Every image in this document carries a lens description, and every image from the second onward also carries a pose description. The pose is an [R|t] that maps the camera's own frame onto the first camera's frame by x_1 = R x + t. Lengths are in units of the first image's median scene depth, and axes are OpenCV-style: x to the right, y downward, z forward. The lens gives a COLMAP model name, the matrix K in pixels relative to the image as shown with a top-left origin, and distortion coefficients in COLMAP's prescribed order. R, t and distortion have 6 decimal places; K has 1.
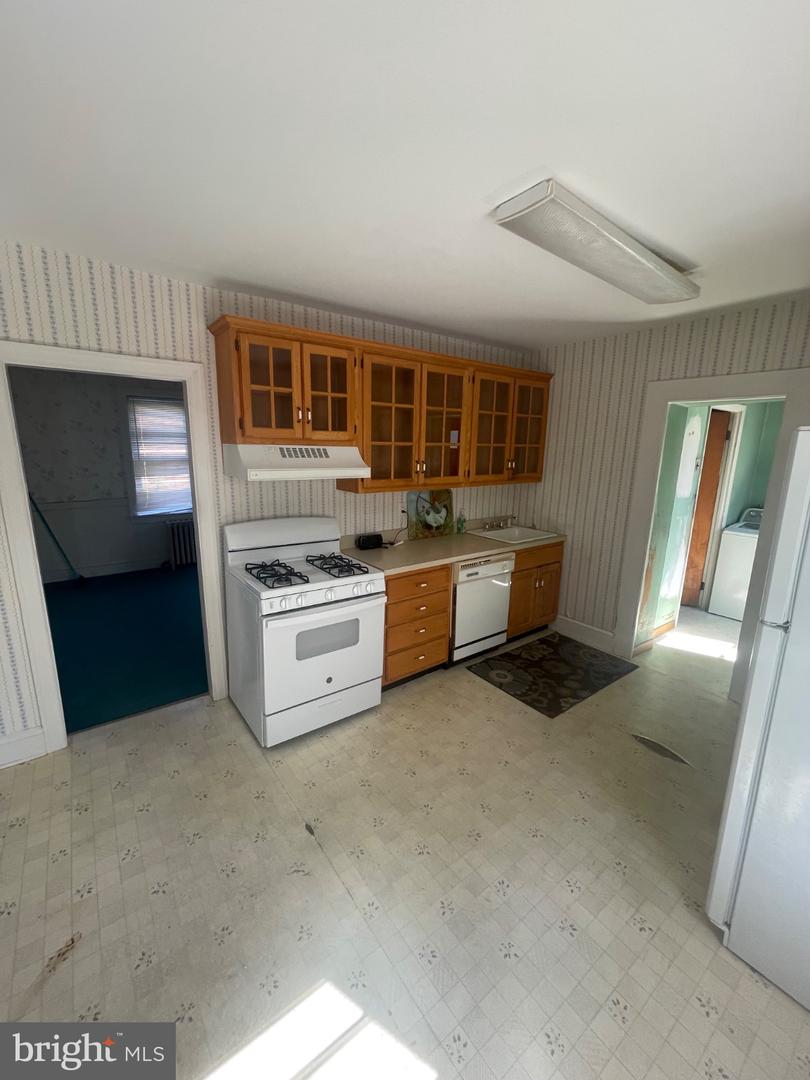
lens RADIAL K [[436.5, 0, 399.4], [0, 436.5, 537.5], [0, 0, 1]] dist [-0.001346, 0.001977]
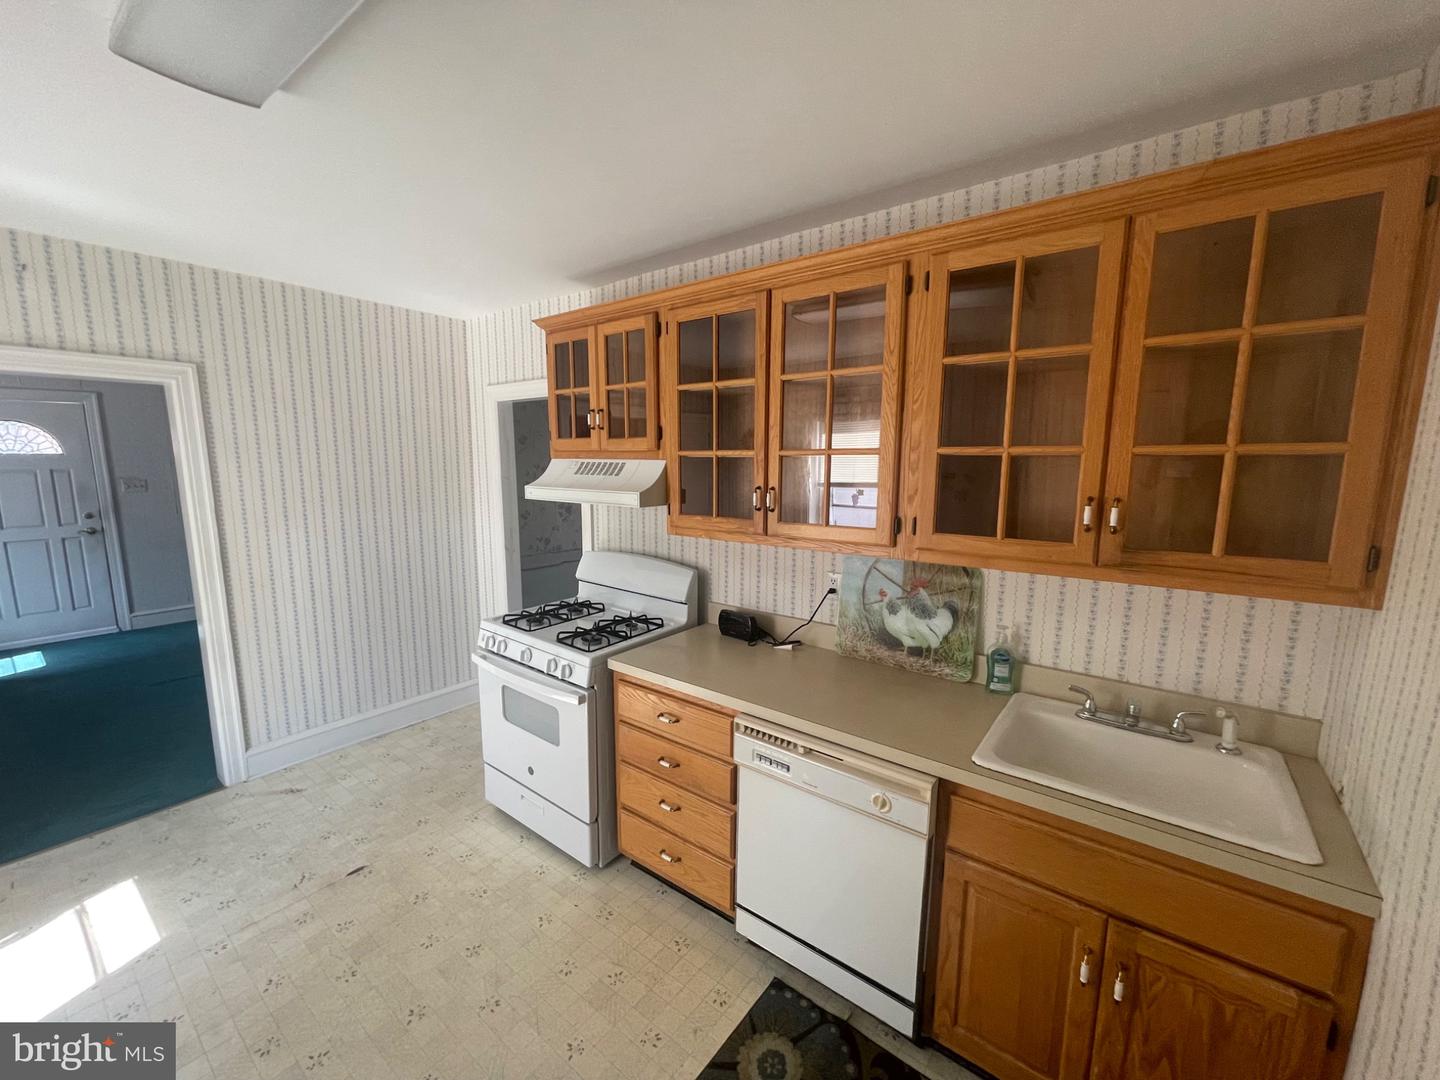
lens RADIAL K [[582.0, 0, 715.5], [0, 582.0, 544.8], [0, 0, 1]] dist [-0.001346, 0.001977]
pose [[0.265365, 0.123329, -0.956228, 0.715937], [-0.198724, 0.977486, 0.070922, -0.158292], [0.943446, 0.171205, 0.283899, 0.826670]]
